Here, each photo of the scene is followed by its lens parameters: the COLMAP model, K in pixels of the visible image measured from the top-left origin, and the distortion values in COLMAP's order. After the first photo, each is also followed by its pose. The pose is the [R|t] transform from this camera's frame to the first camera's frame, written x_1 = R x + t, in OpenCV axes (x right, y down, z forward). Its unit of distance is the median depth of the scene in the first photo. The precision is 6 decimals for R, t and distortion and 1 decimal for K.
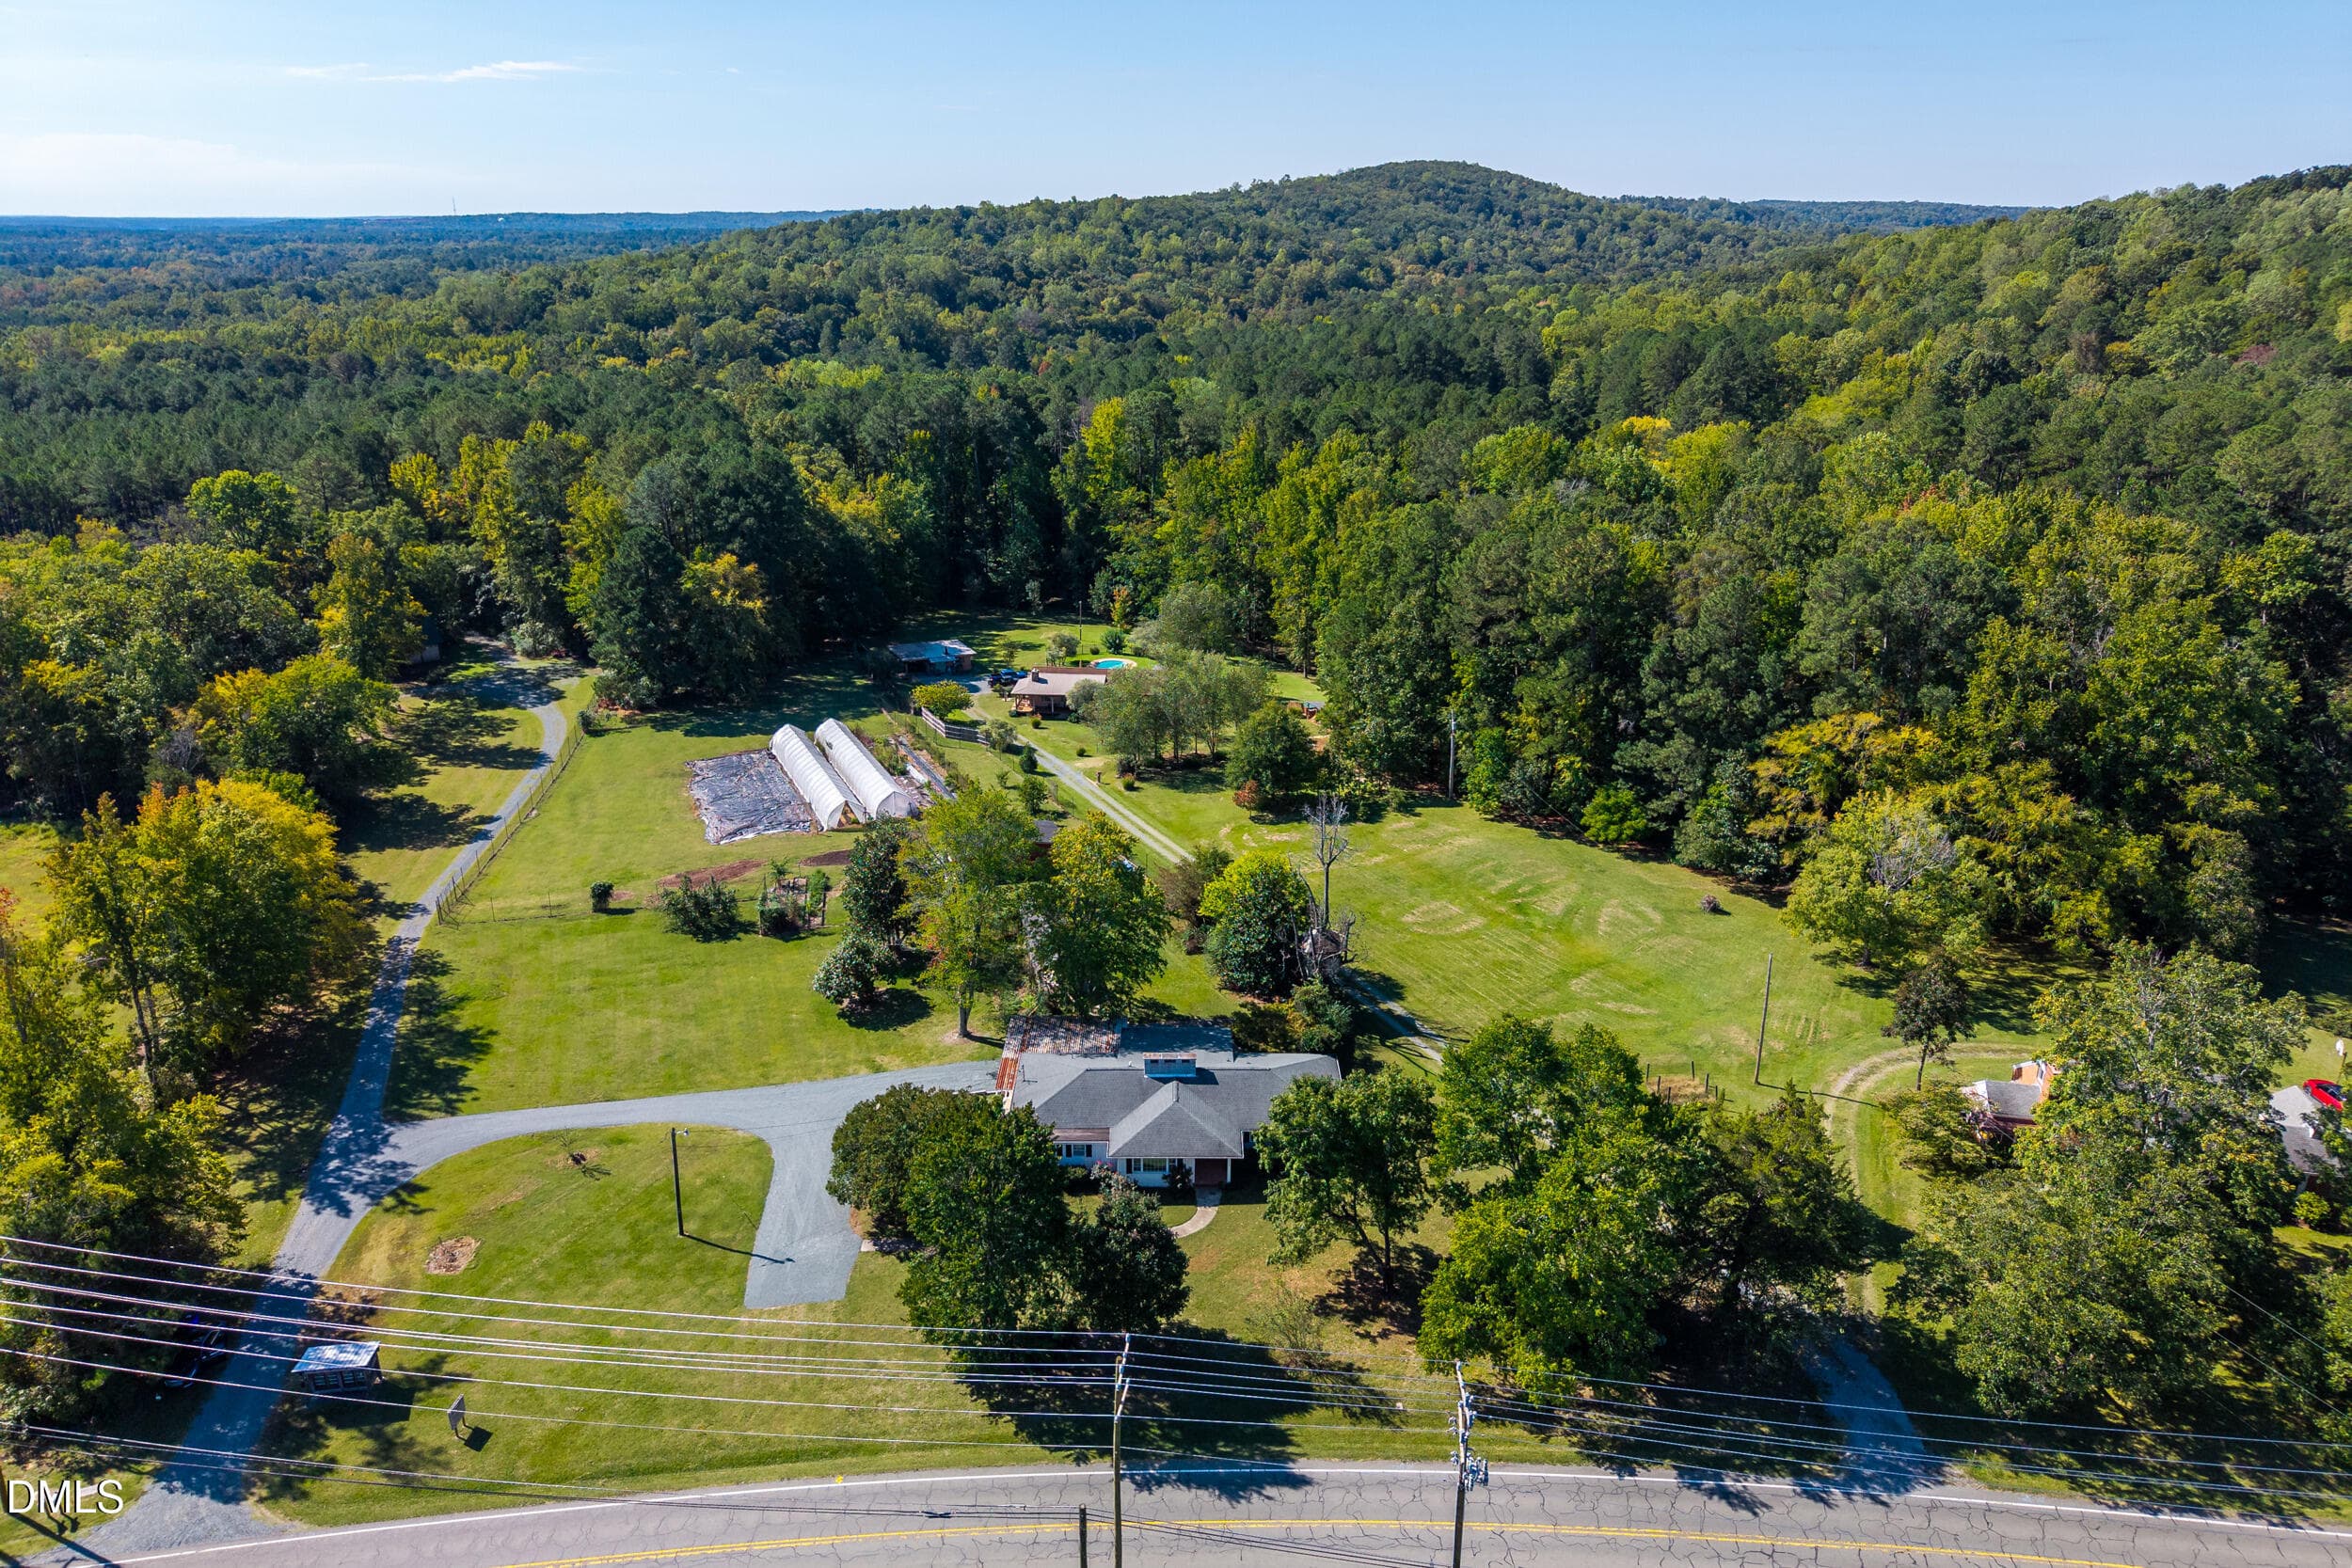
lens RADIAL K [[1574.3, 0, 1185.9], [0, 1574.3, 775.7], [0, 0, 1]] dist [0.003098, 0.002134]
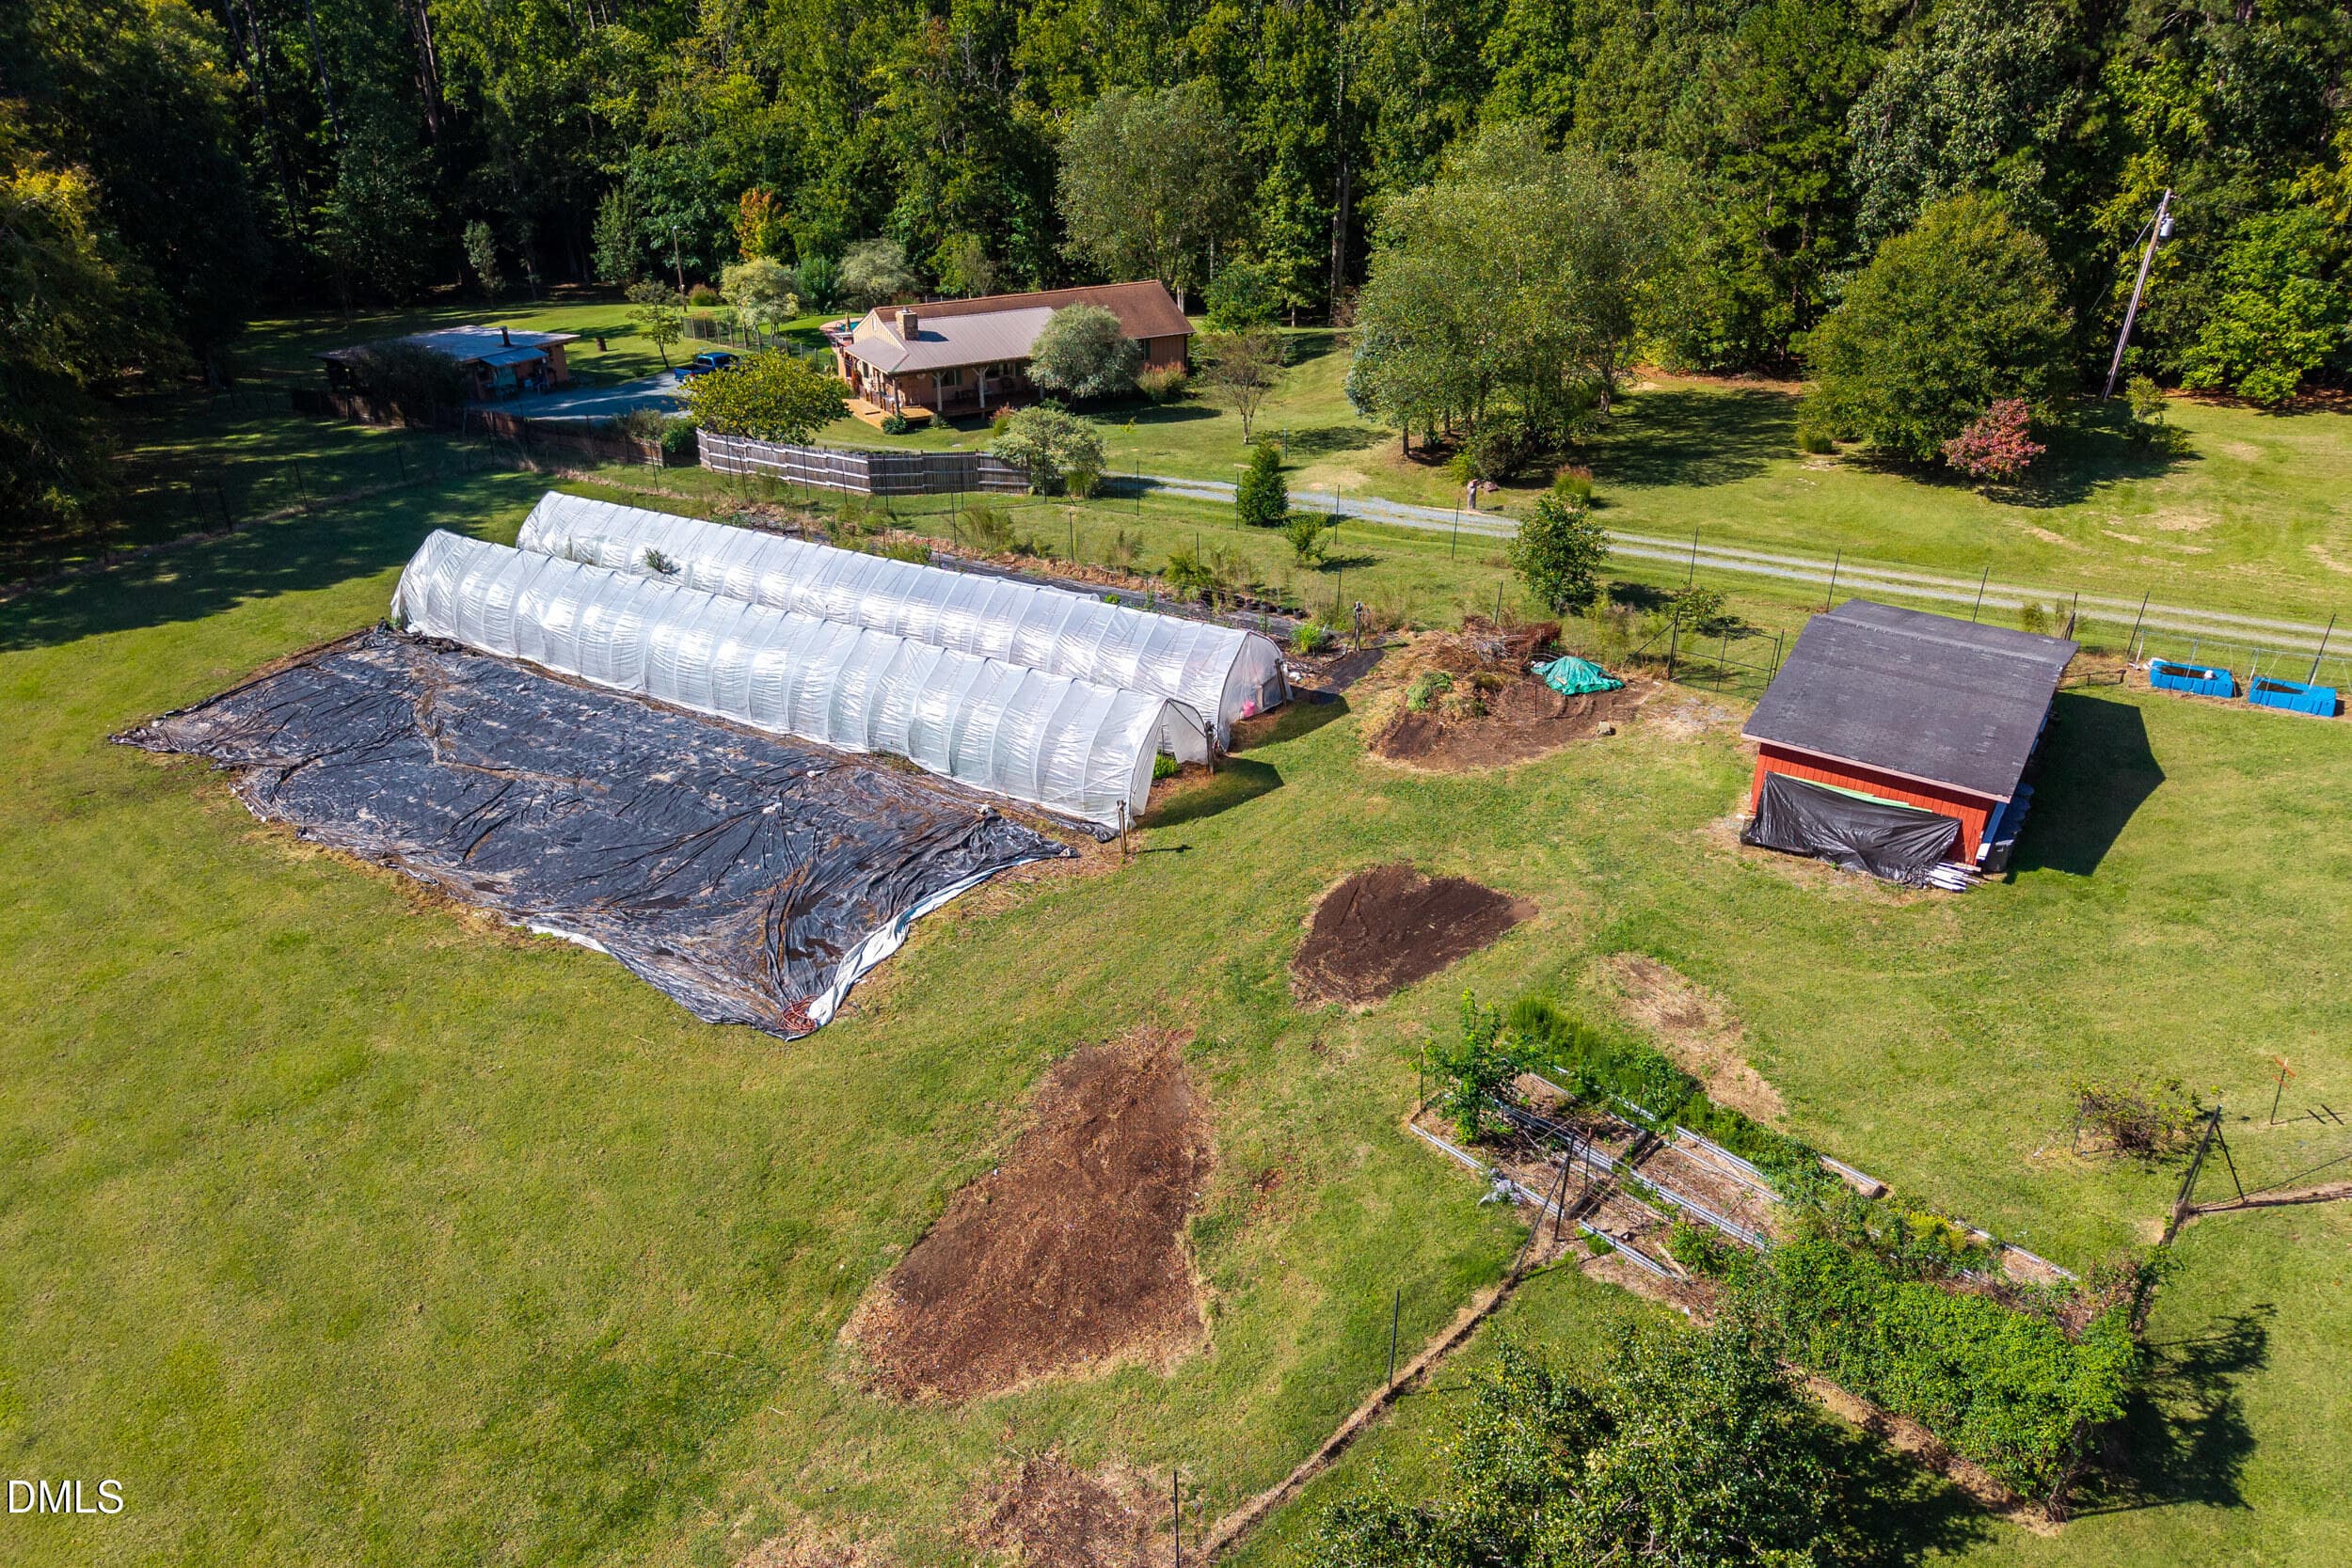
lens RADIAL K [[1633.3, 0, 1210.0], [0, 1633.3, 779.2], [0, 0, 1]] dist [0.004666, -0.001476]
pose [[0.823596, -0.267014, 0.500393, -0.375653], [0.193410, 0.961589, 0.194779, -0.028252], [-0.533181, -0.063638, 0.843604, 0.800485]]
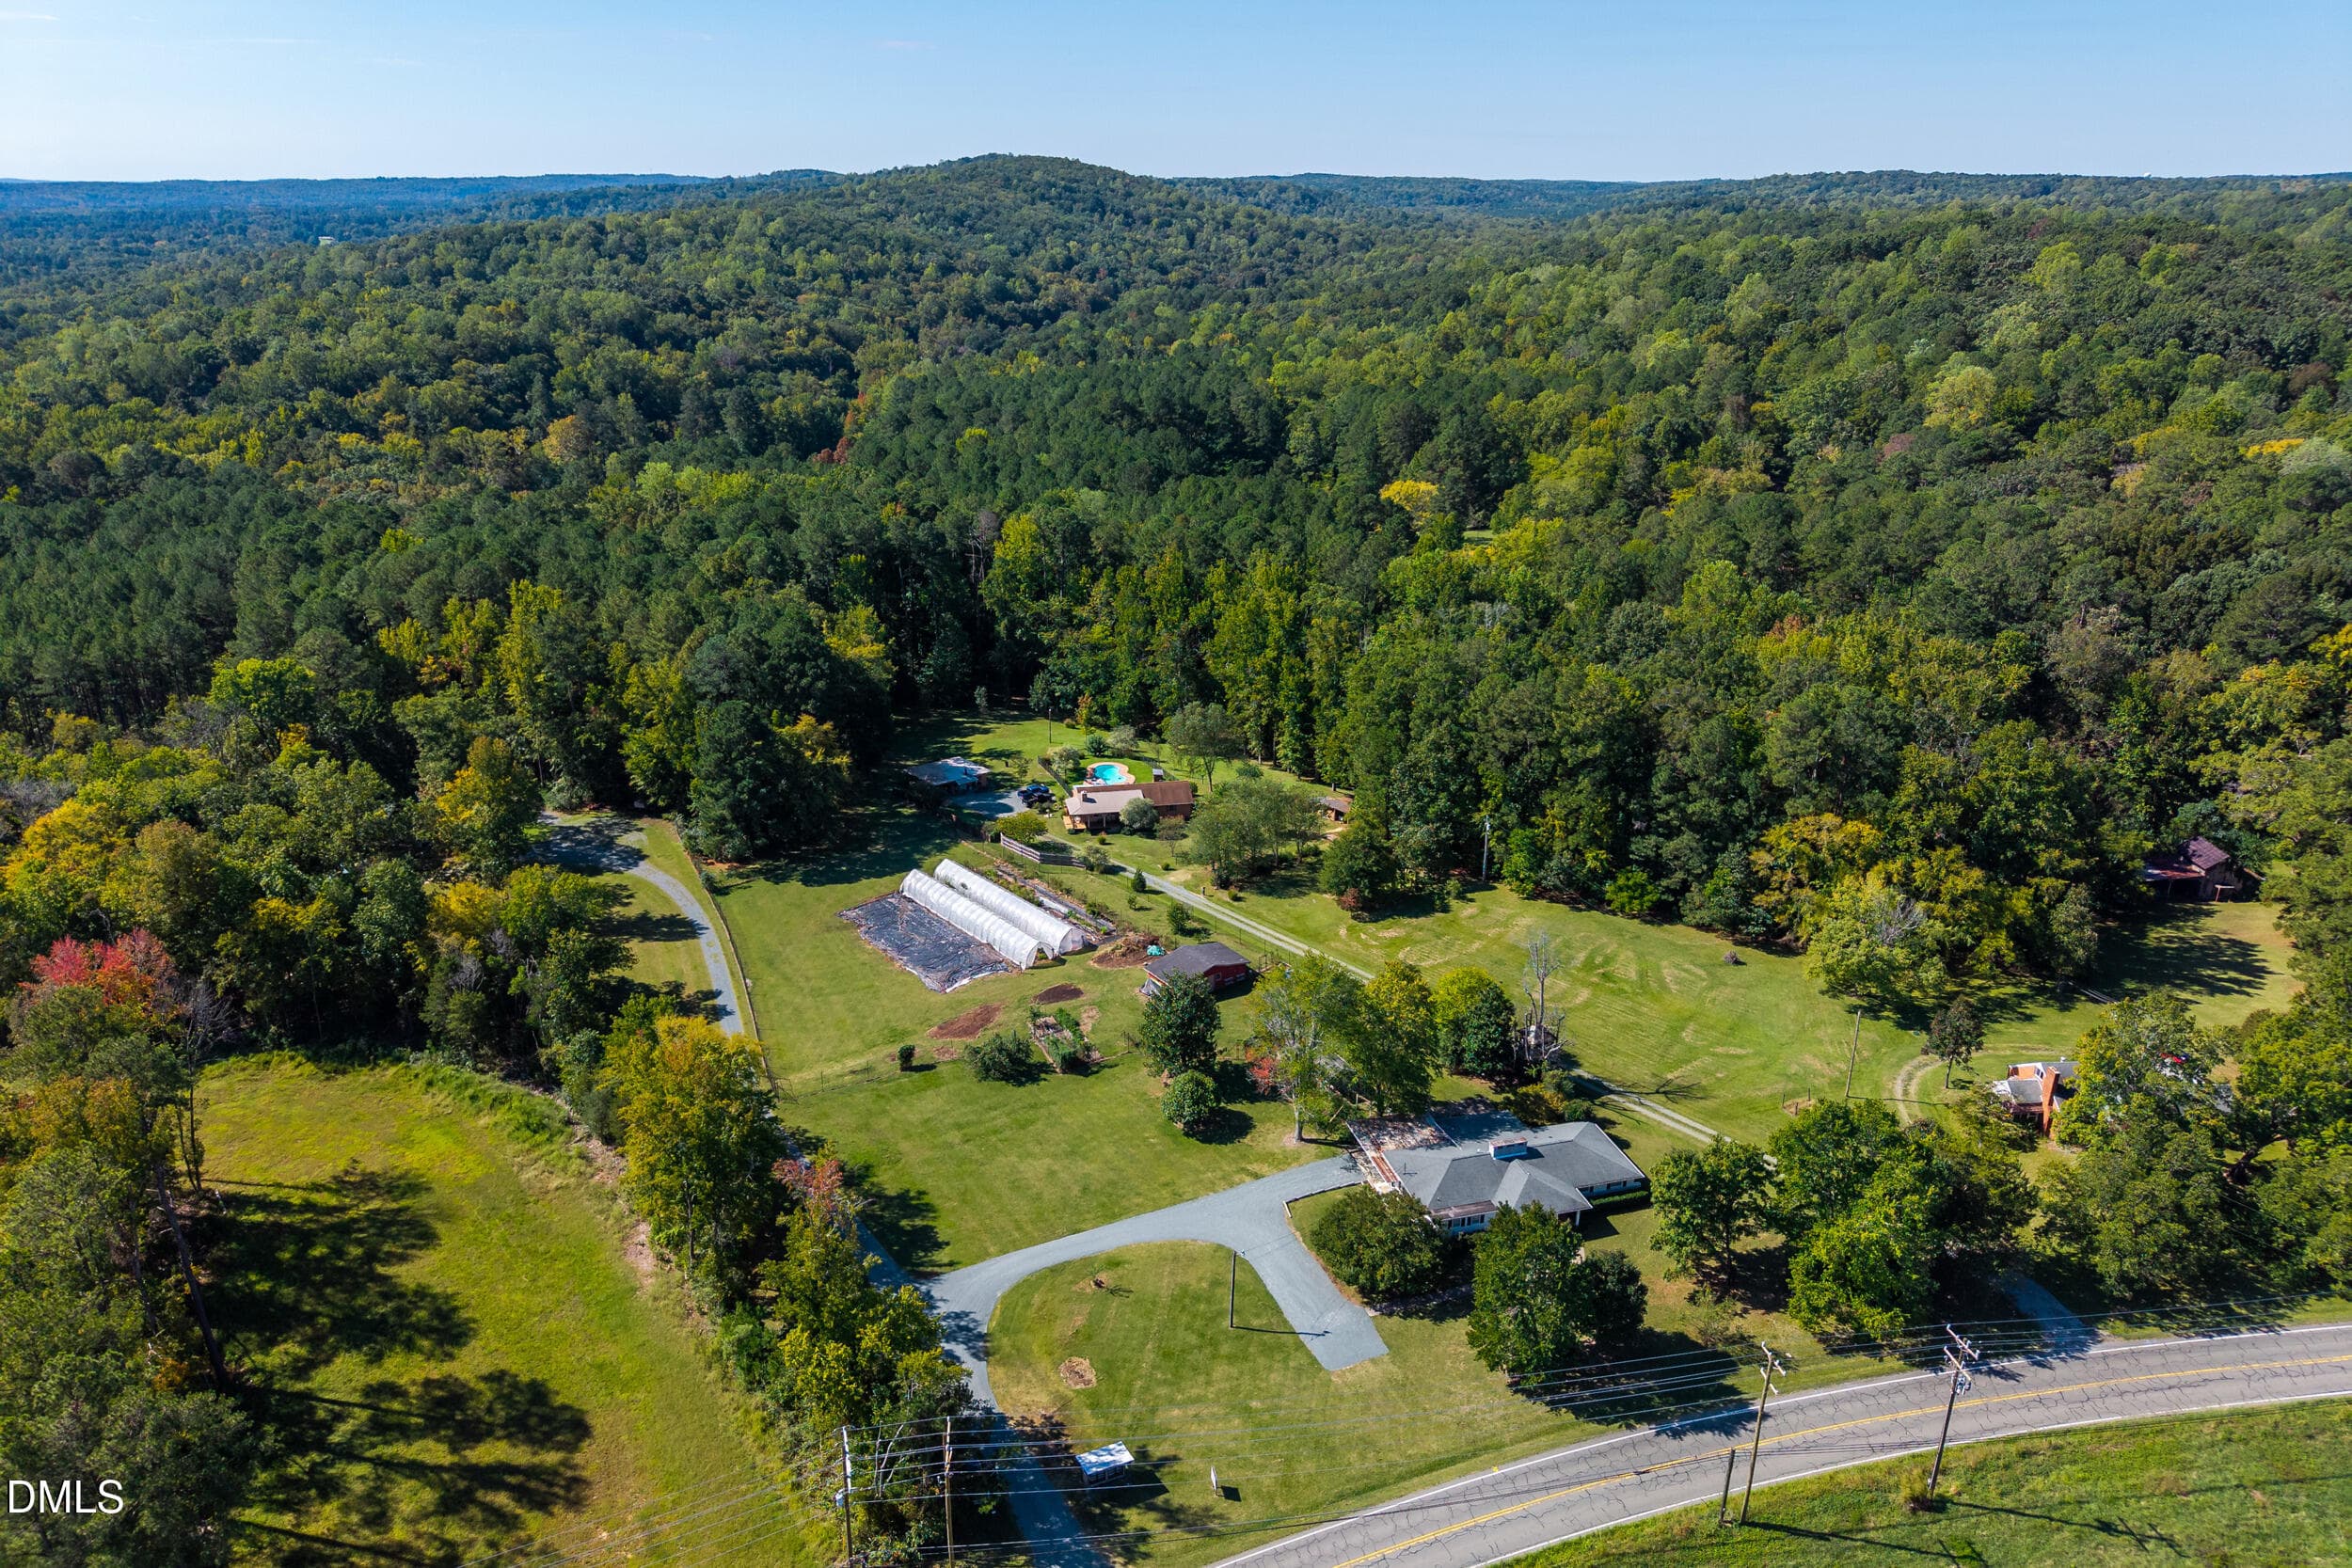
lens RADIAL K [[1550.3, 0, 1188.4], [0, 1550.3, 777.6], [0, 0, 1]] dist [0.004783, -0.000203]
pose [[0.966446, -0.091898, 0.239869, -0.406715], [0.086730, 0.995717, 0.032036, -0.148787], [-0.241786, -0.010157, 0.970277, -0.192012]]
